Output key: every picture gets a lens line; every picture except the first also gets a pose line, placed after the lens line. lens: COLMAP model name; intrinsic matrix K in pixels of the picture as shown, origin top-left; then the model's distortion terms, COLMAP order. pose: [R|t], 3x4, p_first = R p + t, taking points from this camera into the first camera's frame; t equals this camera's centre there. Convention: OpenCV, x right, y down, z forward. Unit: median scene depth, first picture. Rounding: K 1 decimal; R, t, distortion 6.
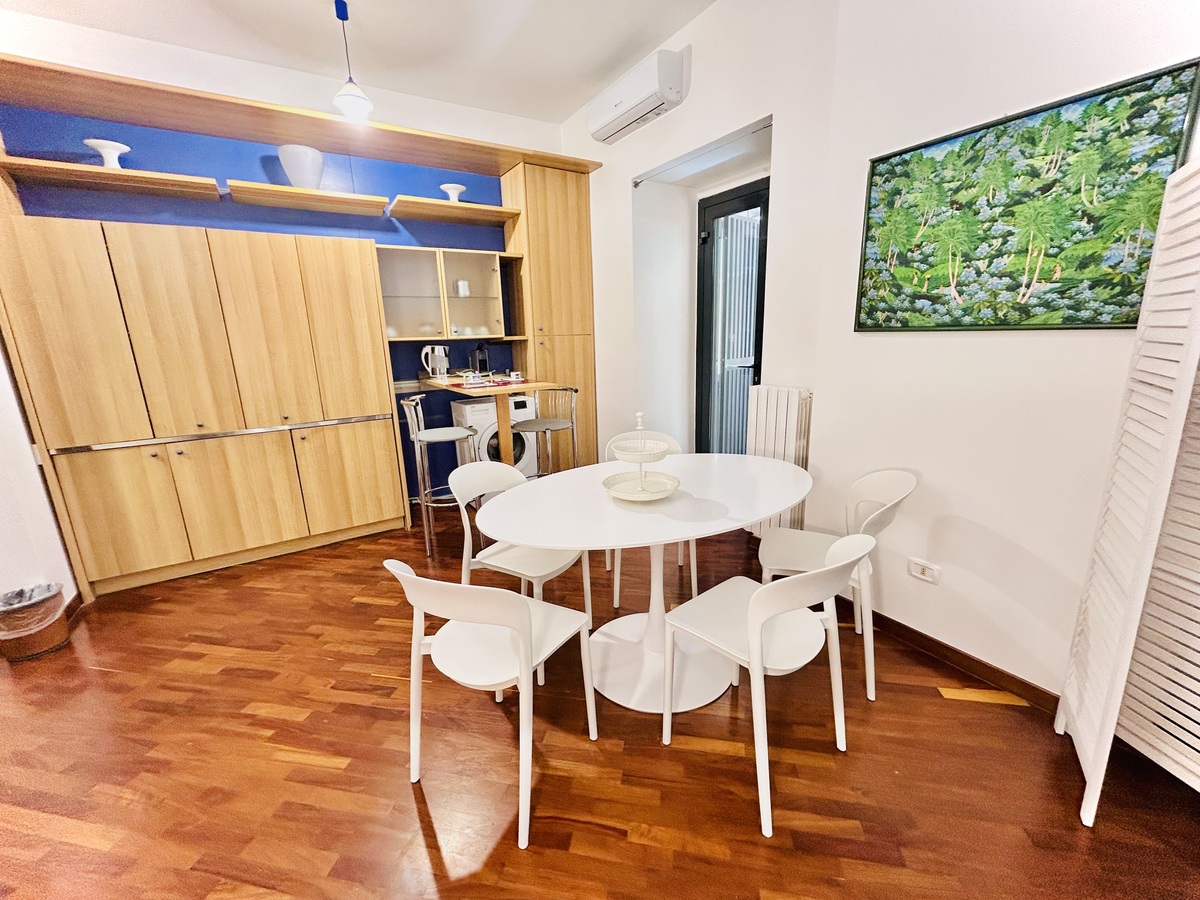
lens RADIAL K [[482.3, 0, 598.1], [0, 482.3, 447.4], [0, 0, 1]] dist [0.001219, 0.000166]
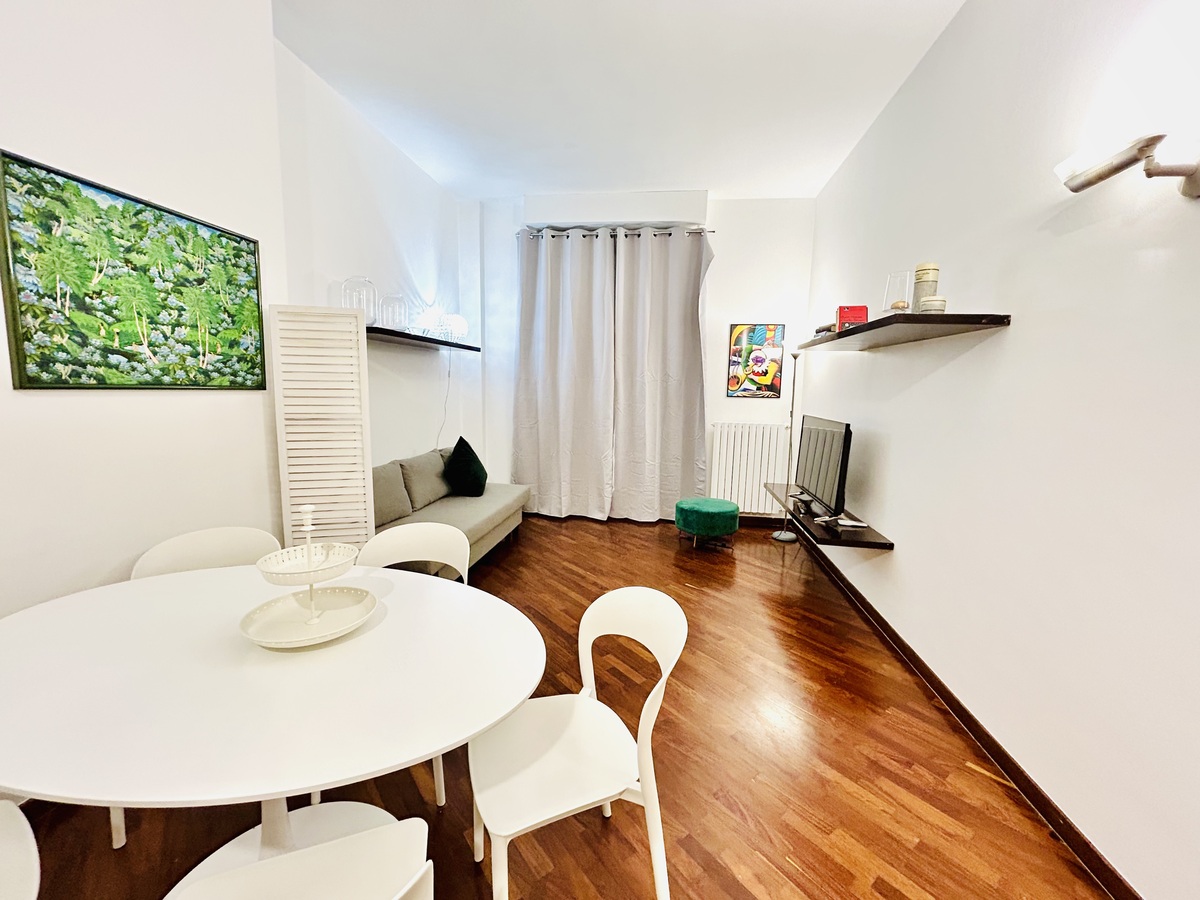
lens RADIAL K [[482.3, 0, 599.1], [0, 482.3, 447.0], [0, 0, 1]] dist [0.001219, 0.000166]
pose [[-0.751895, -0.063120, 0.656254, -0.549206], [0.160445, 0.947961, 0.275005, -0.225783], [-0.639462, 0.312067, -0.702640, 1.014183]]
